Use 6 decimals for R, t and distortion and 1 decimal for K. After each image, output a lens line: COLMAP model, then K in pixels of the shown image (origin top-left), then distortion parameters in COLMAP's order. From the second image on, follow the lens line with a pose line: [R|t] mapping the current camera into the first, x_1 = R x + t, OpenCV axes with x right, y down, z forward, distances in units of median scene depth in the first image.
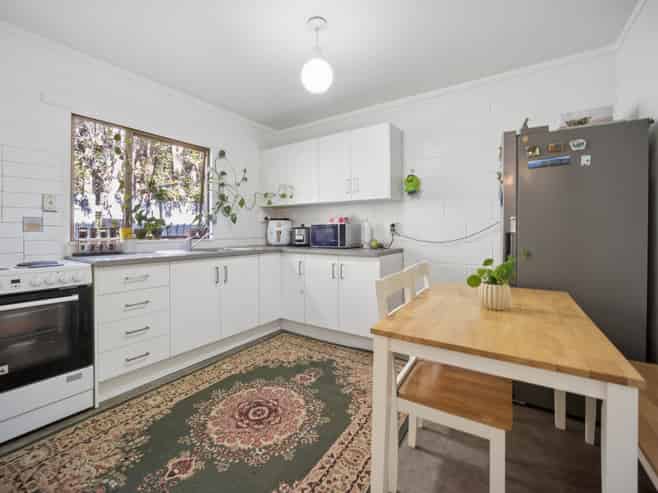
lens RADIAL K [[301.5, 0, 329.0], [0, 301.5, 246.5], [0, 0, 1]] dist [-0.001982, 0.000064]
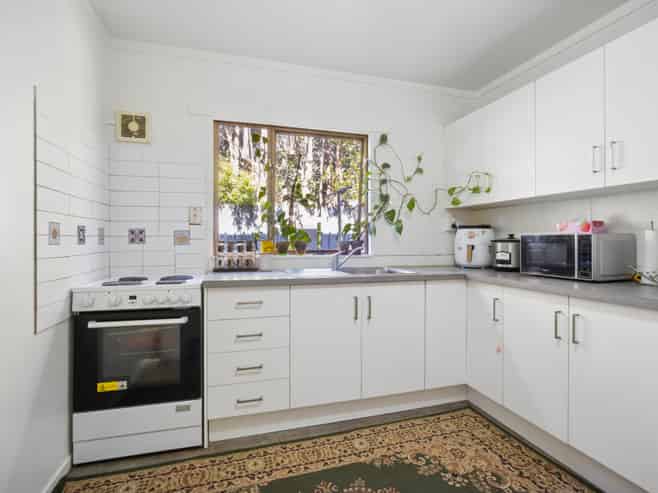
lens RADIAL K [[348.5, 0, 329.0], [0, 348.5, 246.5], [0, 0, 1]] dist [-0.010221, -0.000263]
pose [[0.769580, 0.017590, -0.638308, 0.089694], [-0.037041, 0.999167, -0.017123, -0.029395], [0.637475, 0.036821, 0.769591, 0.287198]]
